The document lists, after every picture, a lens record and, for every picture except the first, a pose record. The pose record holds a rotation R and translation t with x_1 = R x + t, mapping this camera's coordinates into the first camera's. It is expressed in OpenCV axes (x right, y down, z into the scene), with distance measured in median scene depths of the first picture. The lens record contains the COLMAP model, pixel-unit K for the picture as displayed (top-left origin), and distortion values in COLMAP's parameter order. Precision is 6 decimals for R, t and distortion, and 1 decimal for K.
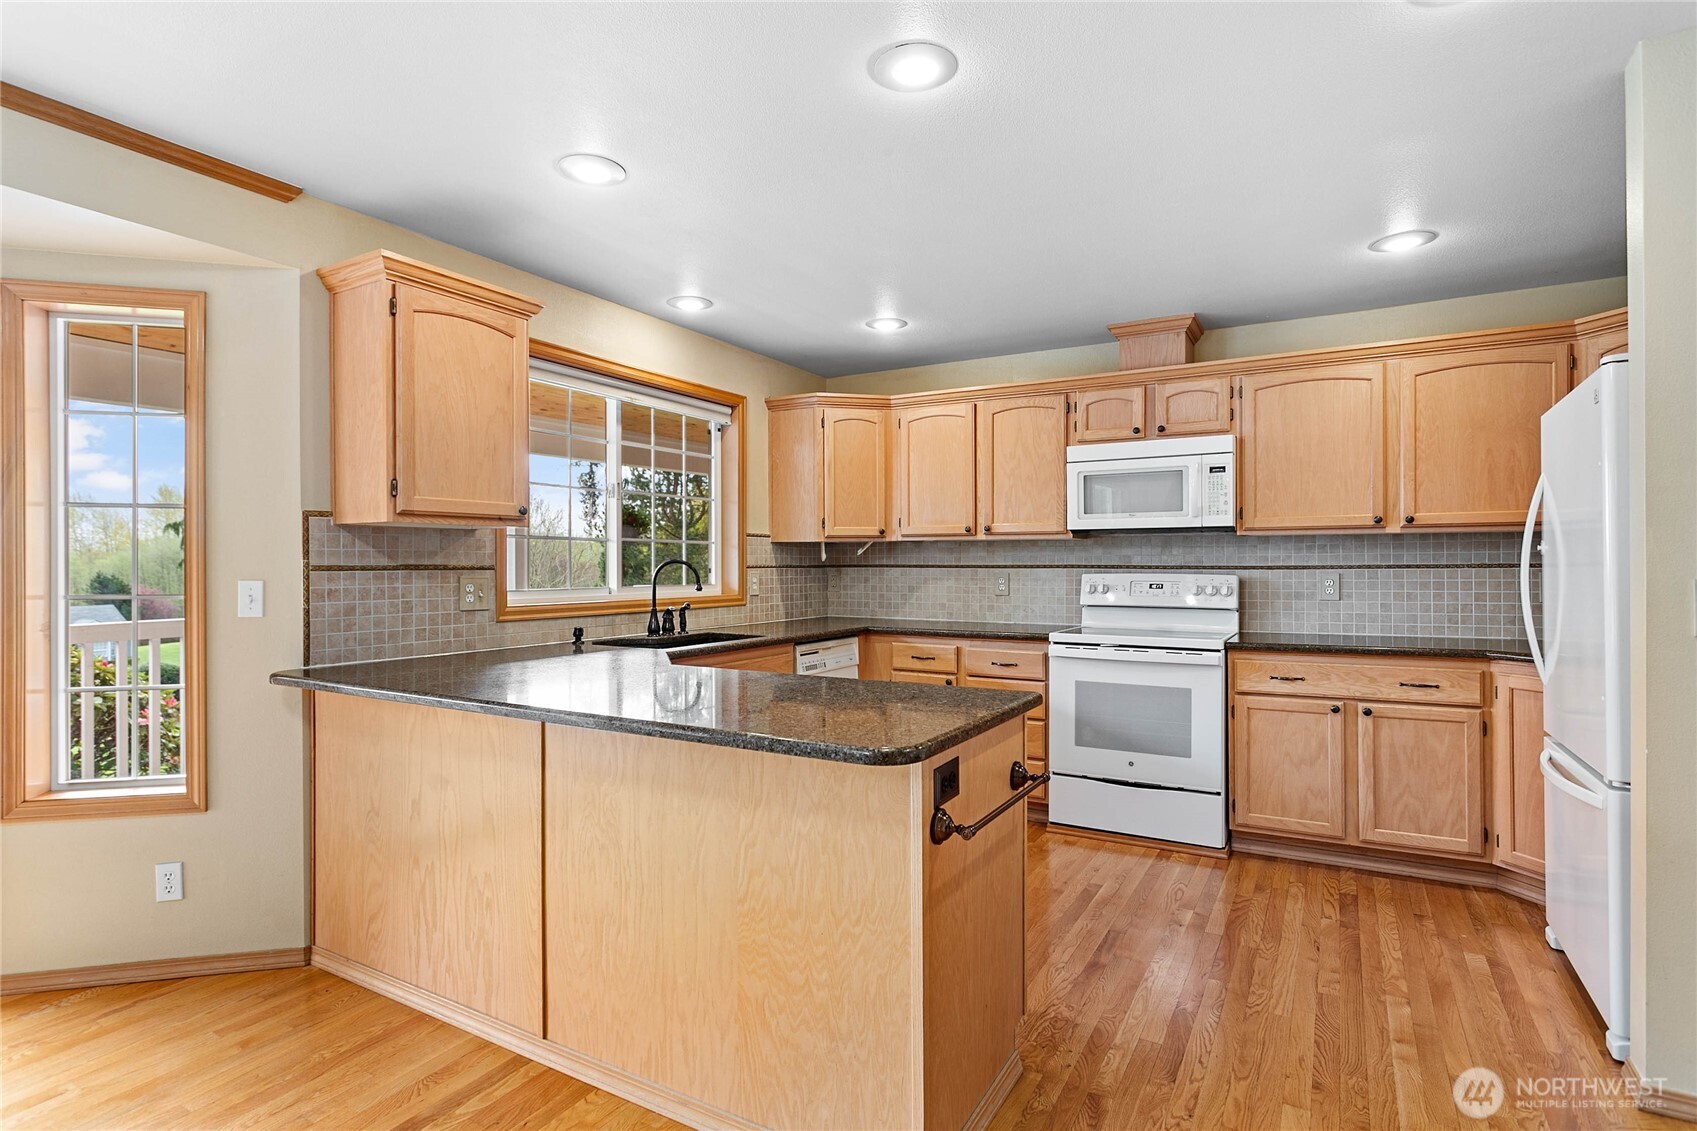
lens RADIAL K [[852.4, 0, 848.5], [0, 852.4, 565.5], [0, 0, 1]] dist [-0.005437, 0.000100]
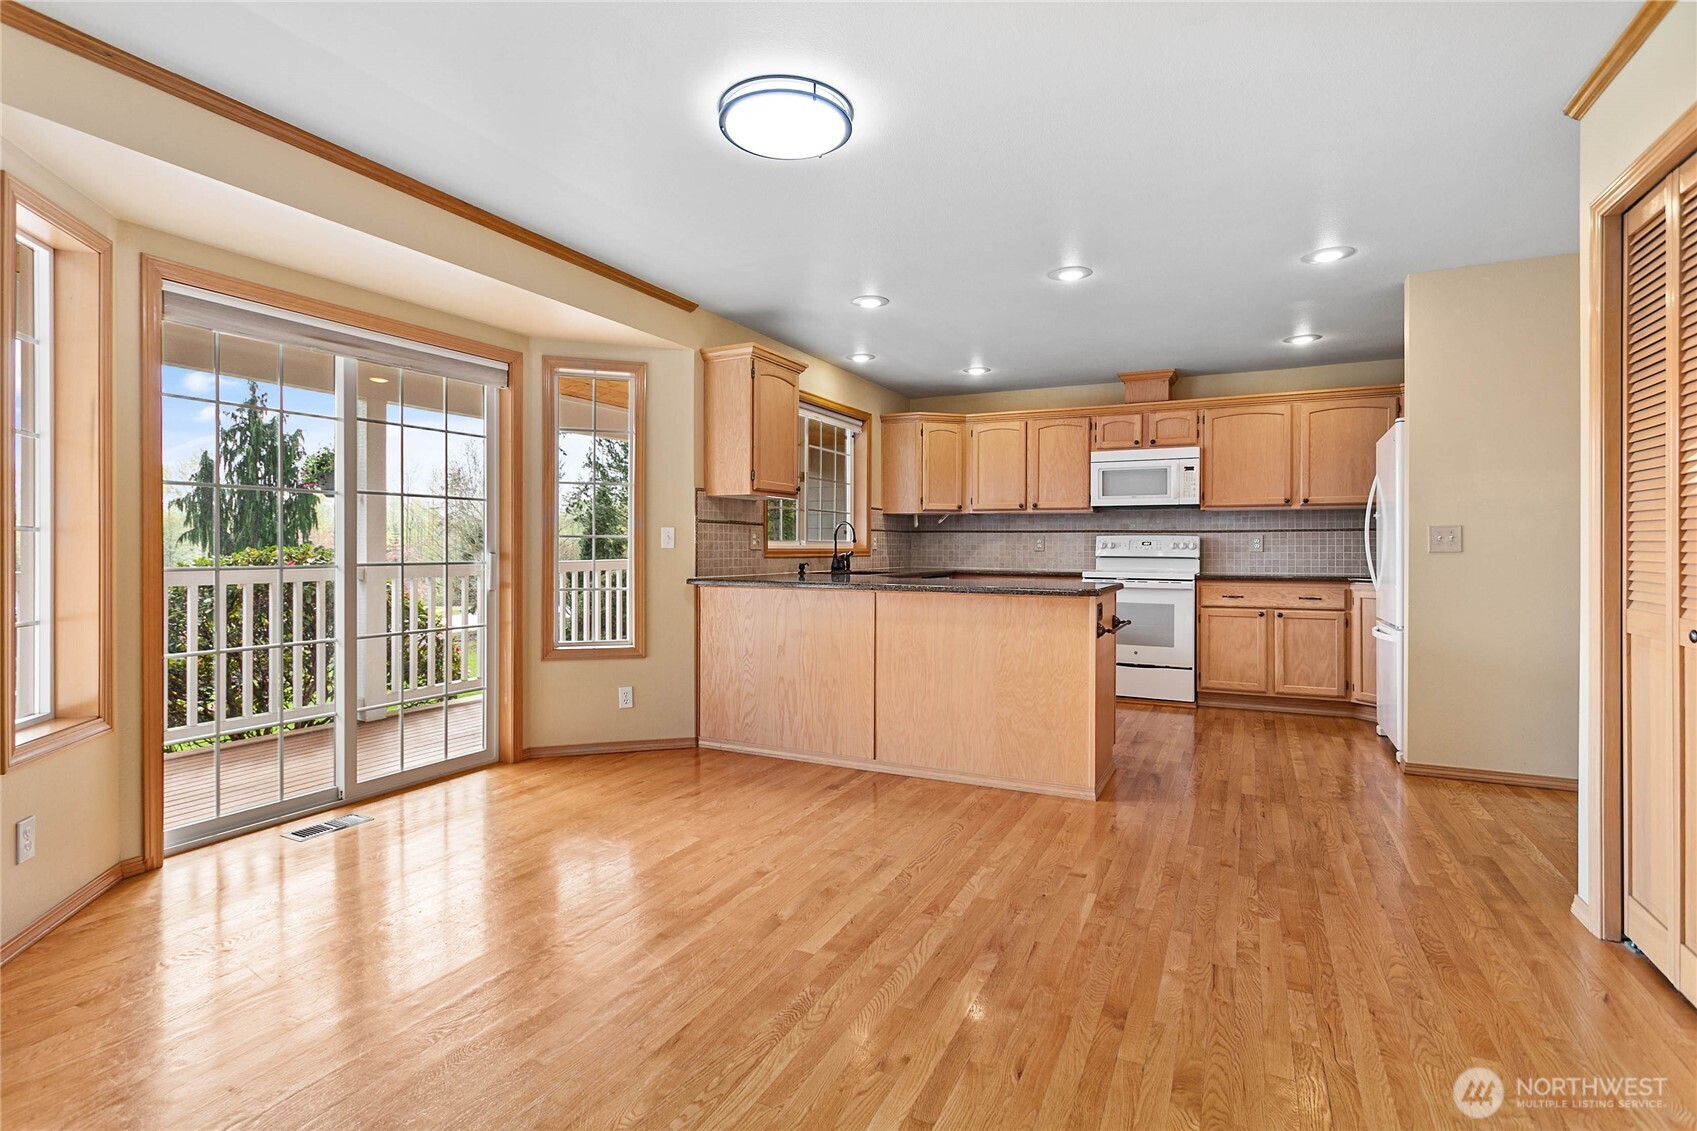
lens RADIAL K [[819.5, 0, 845.7], [0, 819.5, 549.0], [0, 0, 1]] dist [0.002675, 0.000254]
pose [[0.997893, 0.006123, 0.064591, -0.315106], [-0.006170, 0.999981, 0.000528, 0.042004], [-0.064587, -0.000925, 0.997912, -0.502512]]
